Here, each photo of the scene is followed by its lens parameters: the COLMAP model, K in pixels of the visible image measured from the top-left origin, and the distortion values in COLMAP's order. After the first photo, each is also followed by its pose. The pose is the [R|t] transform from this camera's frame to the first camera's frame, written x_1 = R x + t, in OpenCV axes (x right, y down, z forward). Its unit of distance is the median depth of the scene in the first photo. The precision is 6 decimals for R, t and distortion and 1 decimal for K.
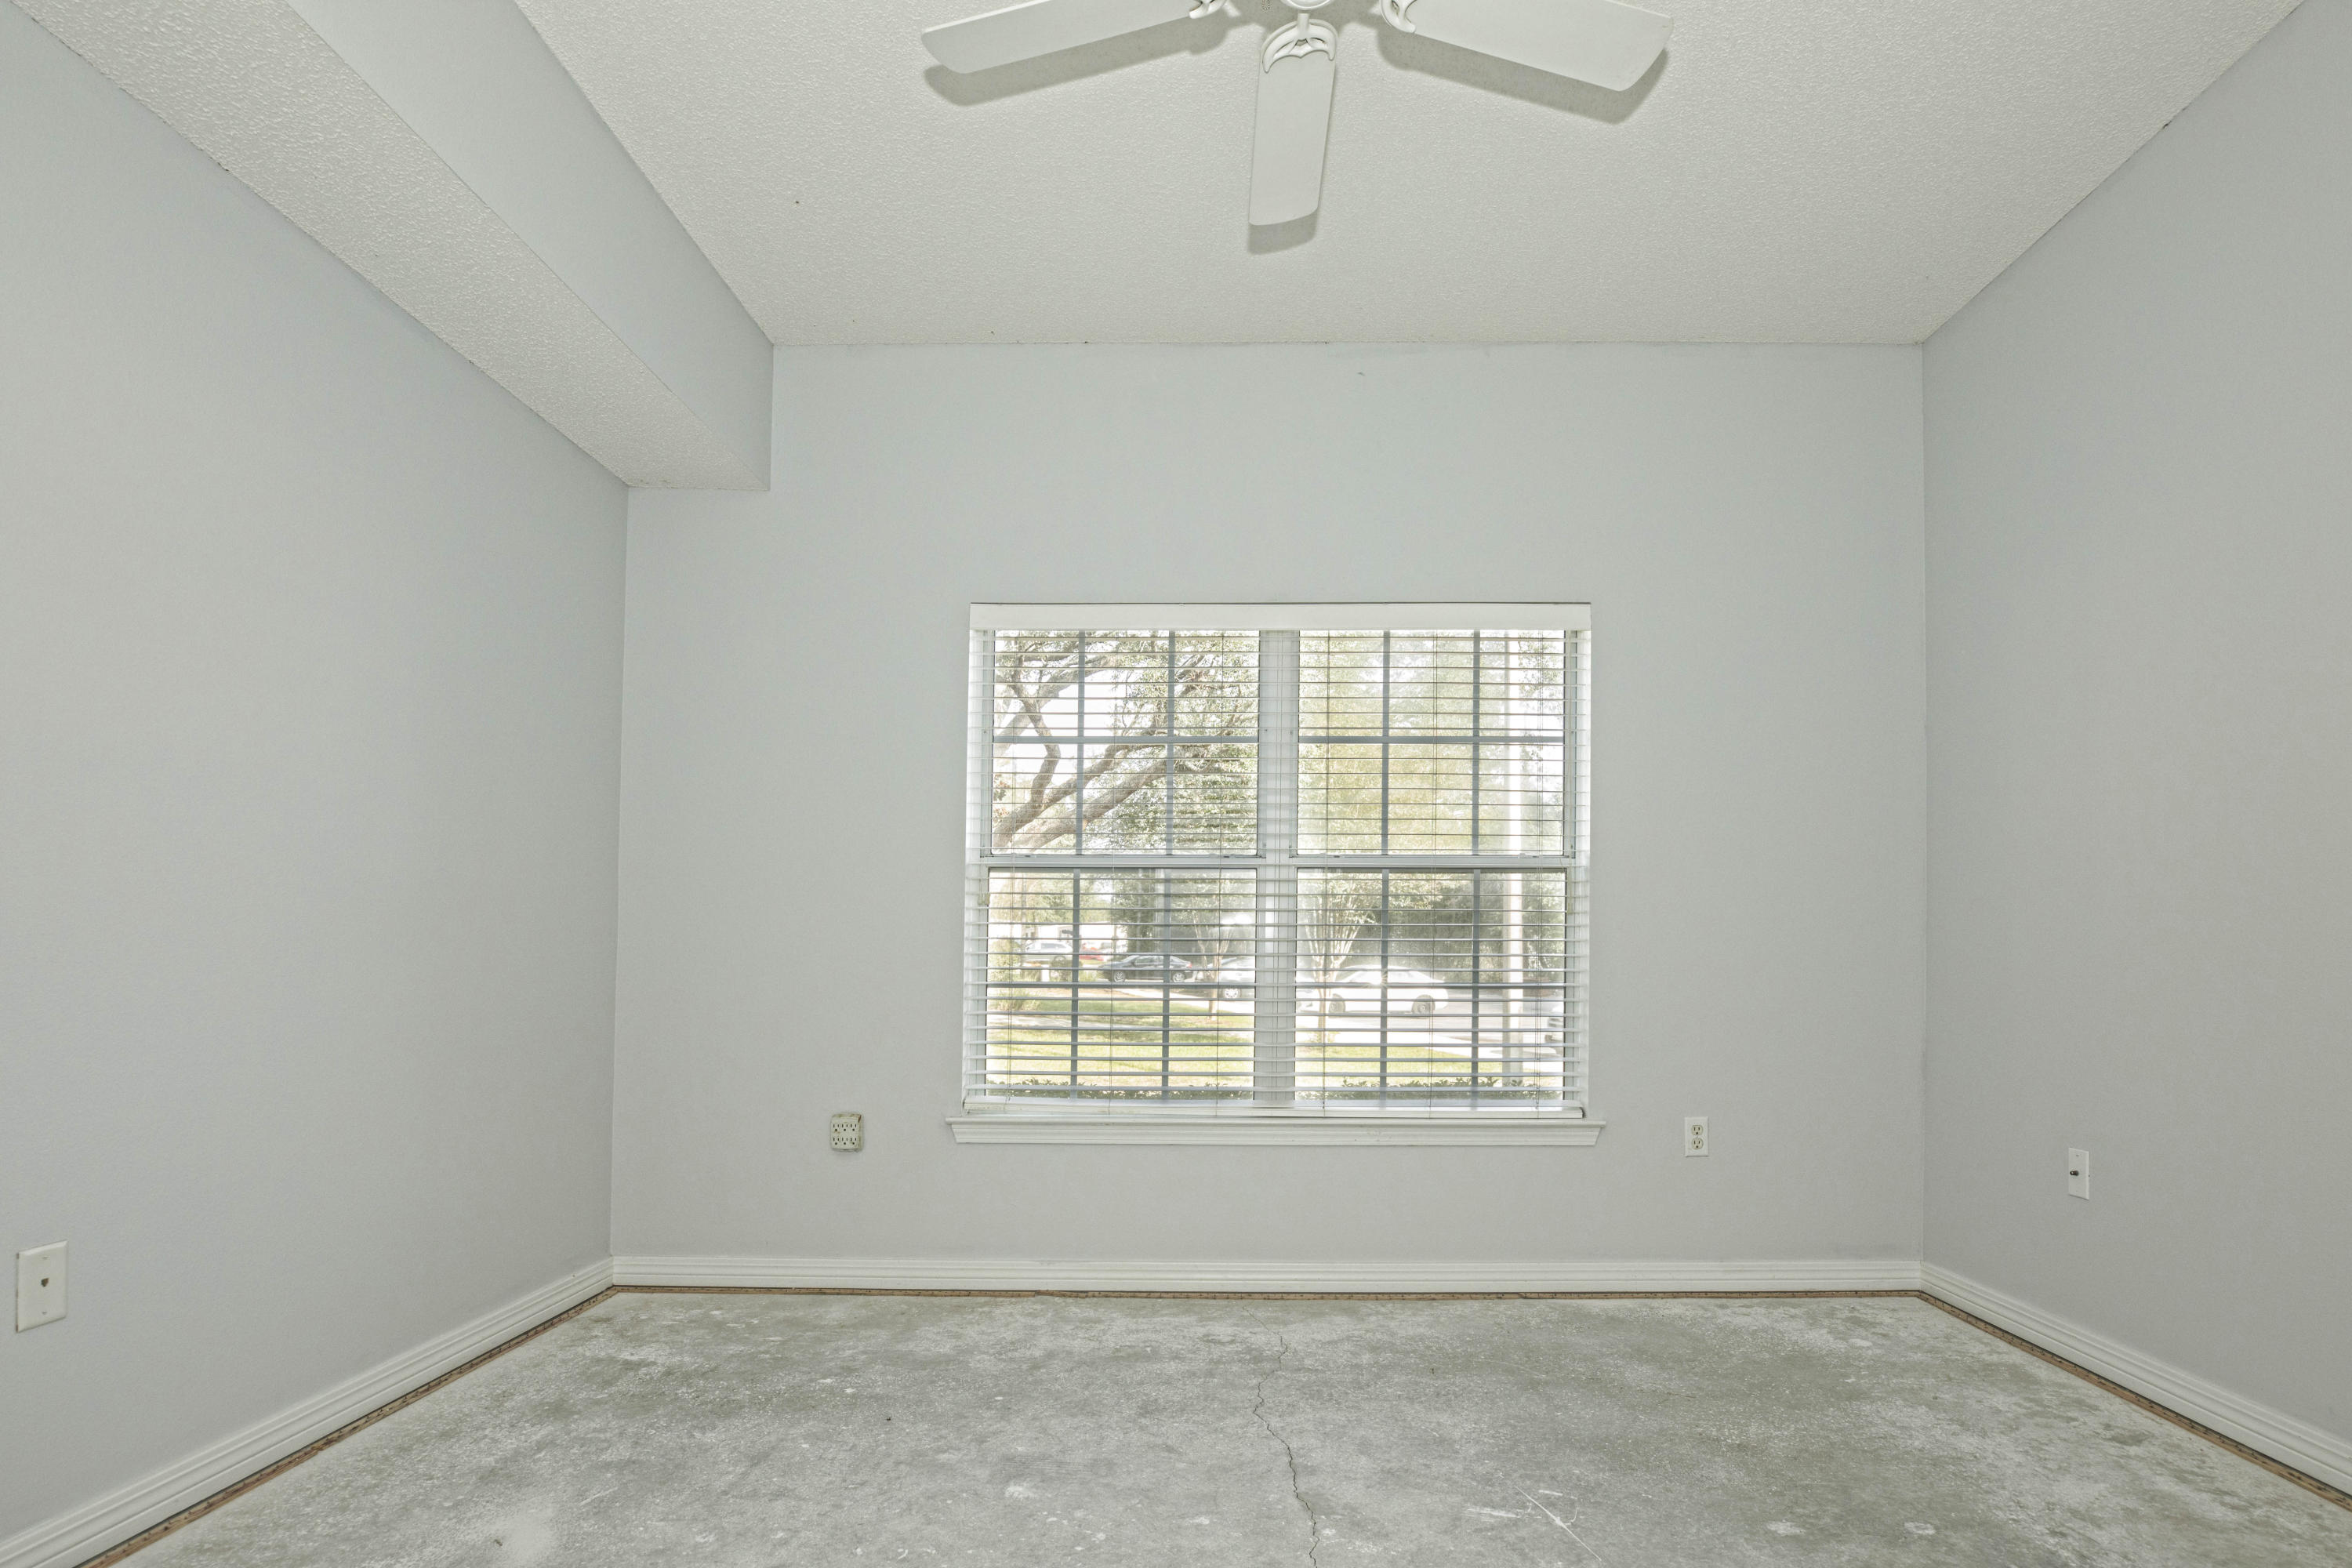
lens RADIAL K [[1200.6, 0, 1229.5], [0, 1200.6, 920.4], [0, 0, 1]] dist [-0.044259, 0.019379]
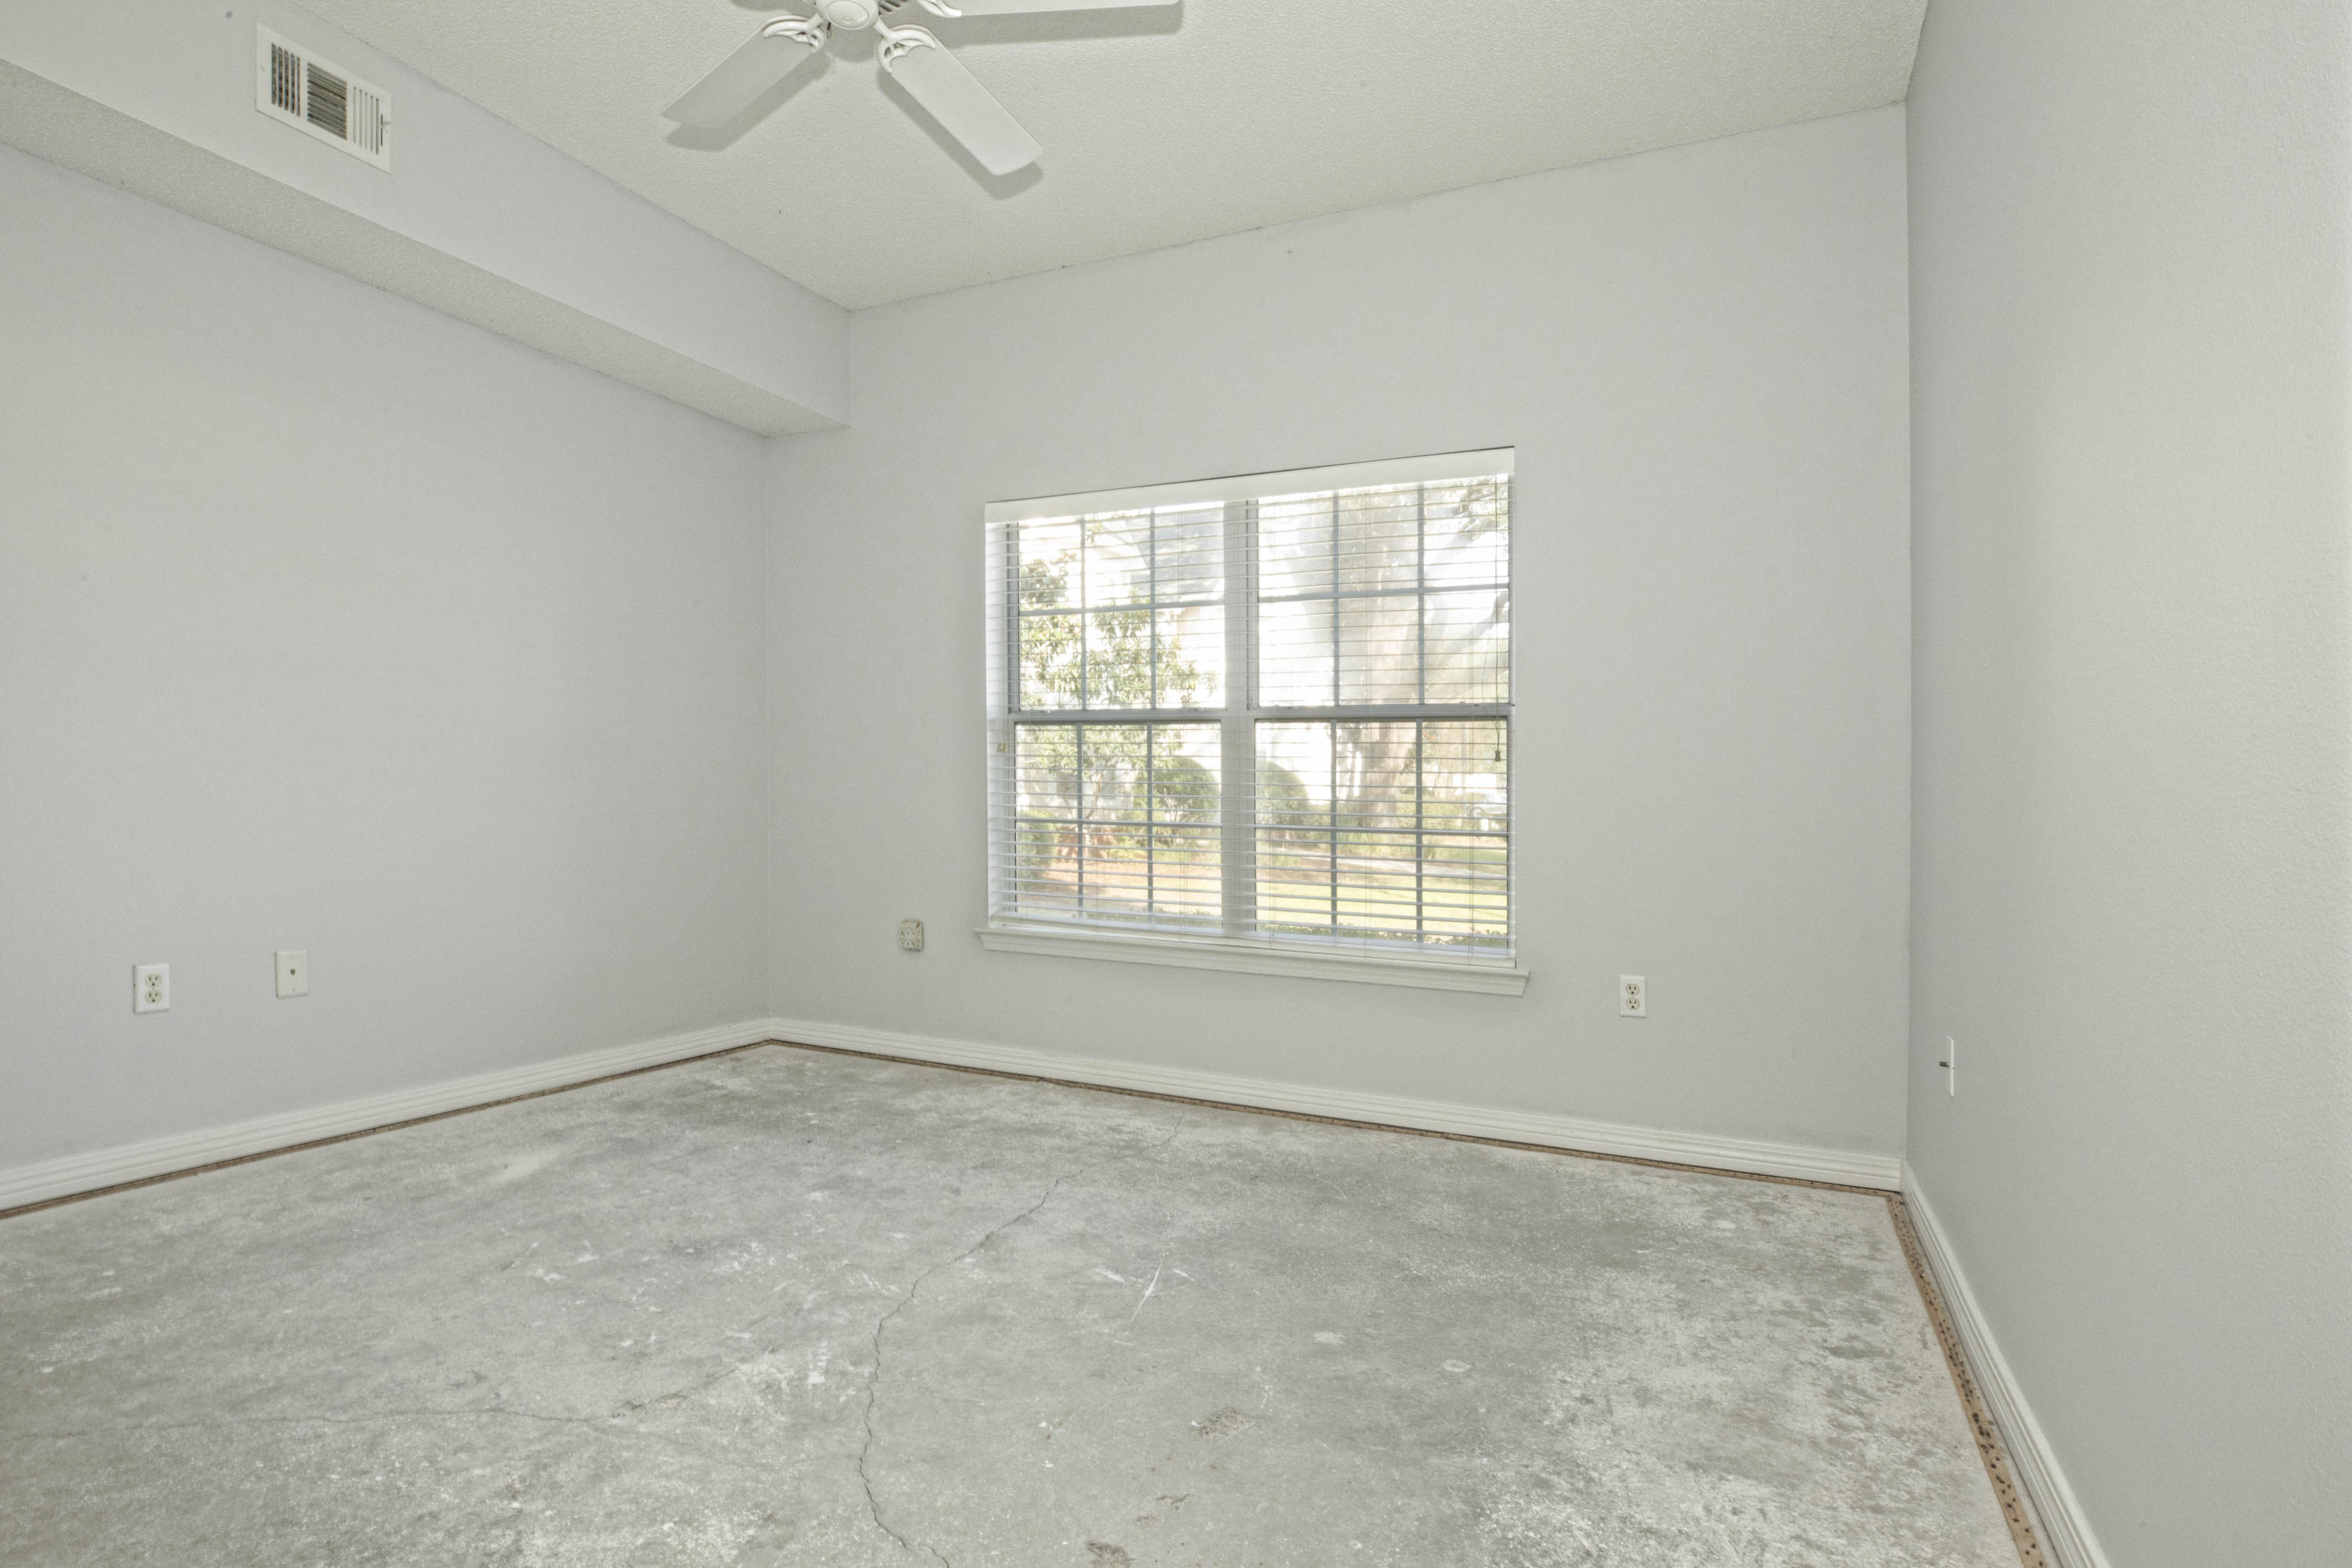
lens RADIAL K [[1179.3, 0, 1179.6], [0, 1179.3, 819.9], [0, 0, 1]] dist [-0.038052, 0.011703]
pose [[0.907262, 0.022551, -0.419961, 0.510180], [-0.004651, 0.999038, 0.043599, 0.001359], [0.420540, -0.037602, 0.906494, 0.001565]]
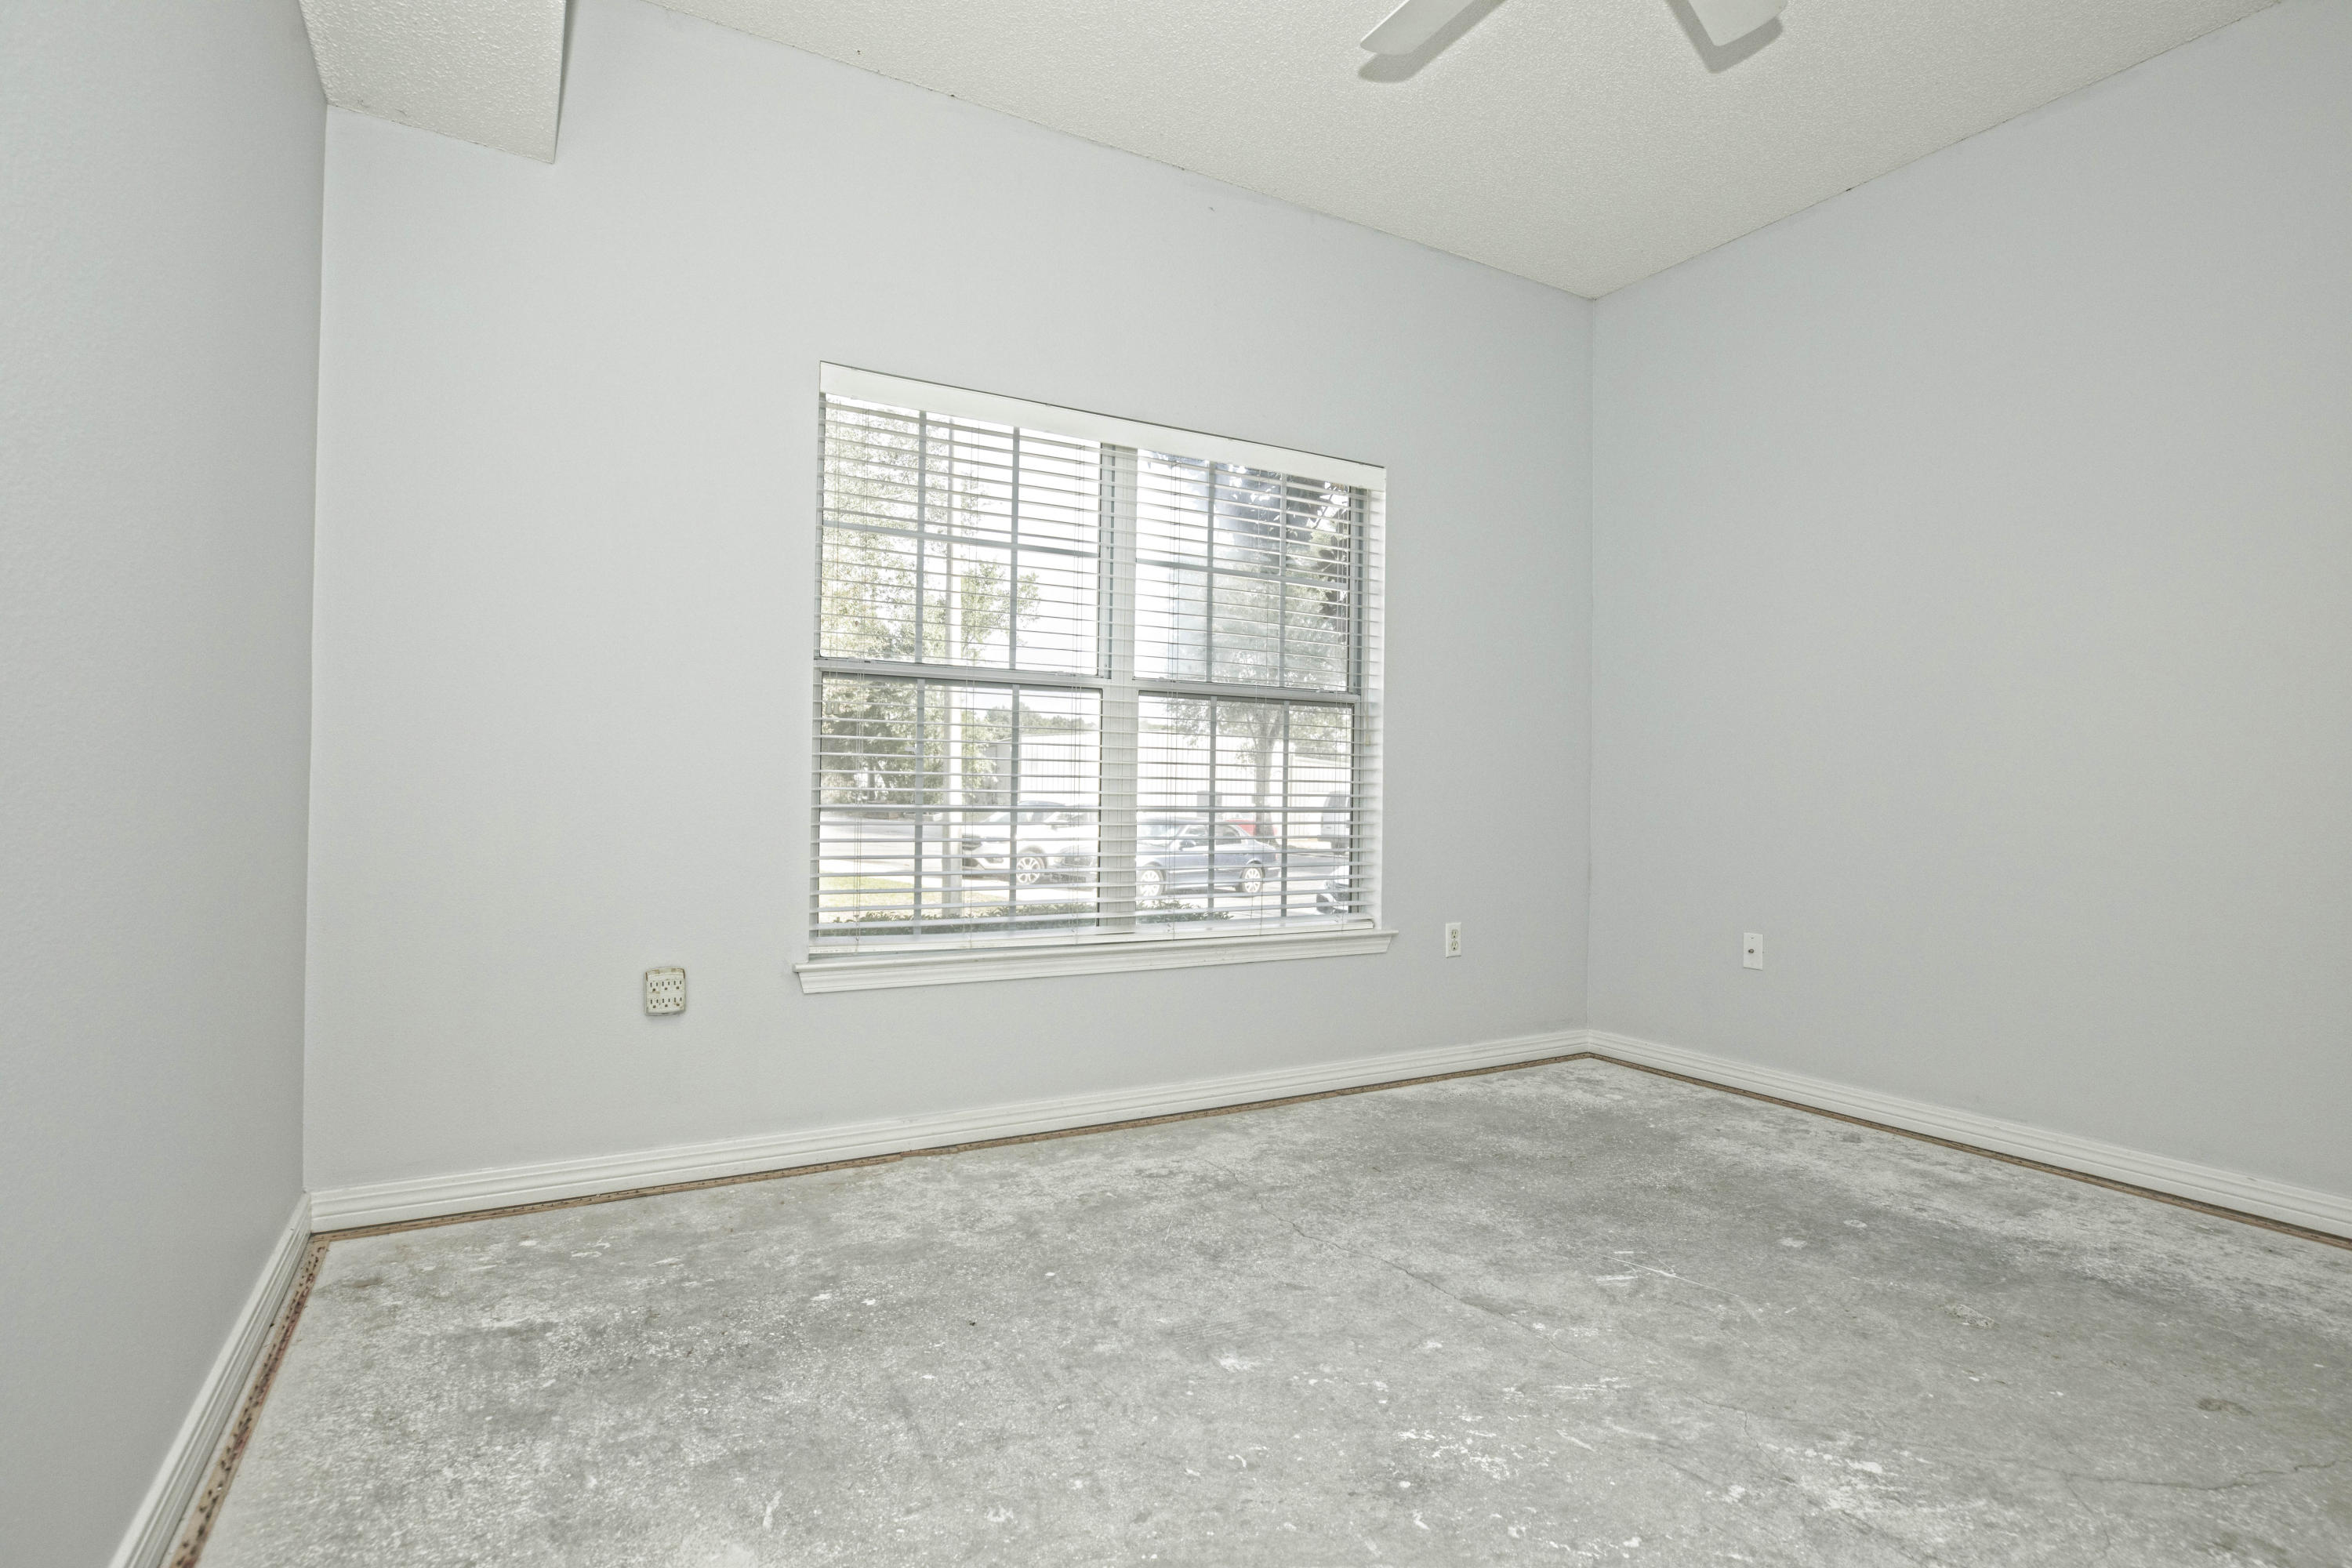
lens RADIAL K [[1146.6, 0, 1176.0], [0, 1146.6, 784.0], [0, 0, 1]] dist [-0.036685, 0.012171]
pose [[0.866660, 0.012553, 0.498742, -0.461904], [-0.029965, 0.999188, 0.026922, 0.008152], [-0.497999, -0.038277, 0.866332, 0.196218]]
